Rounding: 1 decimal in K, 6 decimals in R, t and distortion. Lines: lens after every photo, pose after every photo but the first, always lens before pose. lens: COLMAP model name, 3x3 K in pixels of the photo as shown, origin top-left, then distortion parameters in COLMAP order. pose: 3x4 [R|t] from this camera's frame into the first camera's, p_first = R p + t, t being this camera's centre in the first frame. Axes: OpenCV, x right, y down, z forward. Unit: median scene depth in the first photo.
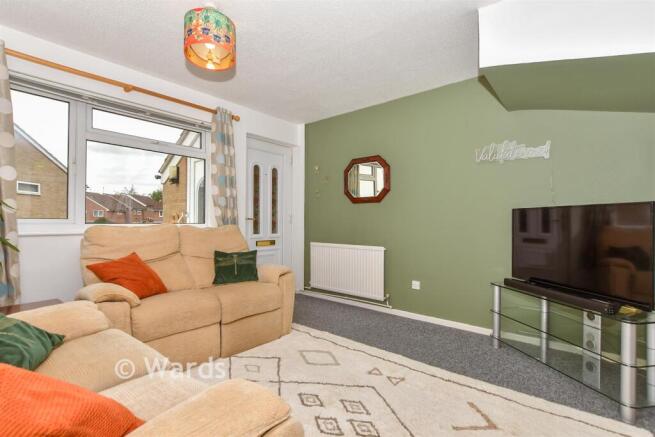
lens RADIAL K [[300.8, 0, 329.3], [0, 300.8, 220.7], [0, 0, 1]] dist [0.000094, 0.000001]
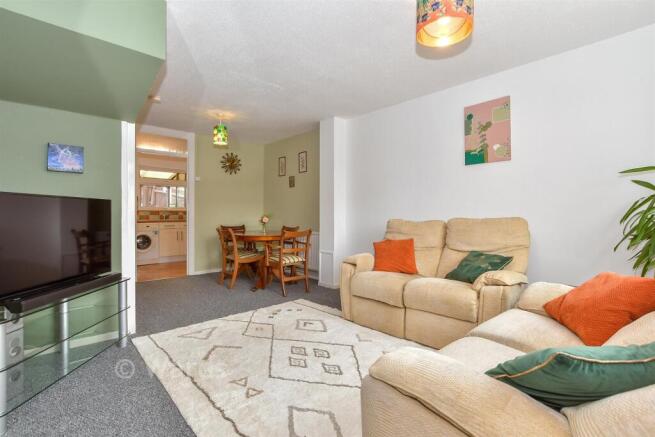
lens RADIAL K [[300.8, 0, 326.7], [0, 300.8, 219.1], [0, 0, 1]] dist [0.000094, 0.000001]
pose [[-0.991506, -0.004711, 0.129974, -0.191458], [-0.004870, 0.999988, -0.000907, 0.025068], [-0.129968, -0.001532, -0.991517, 2.189398]]
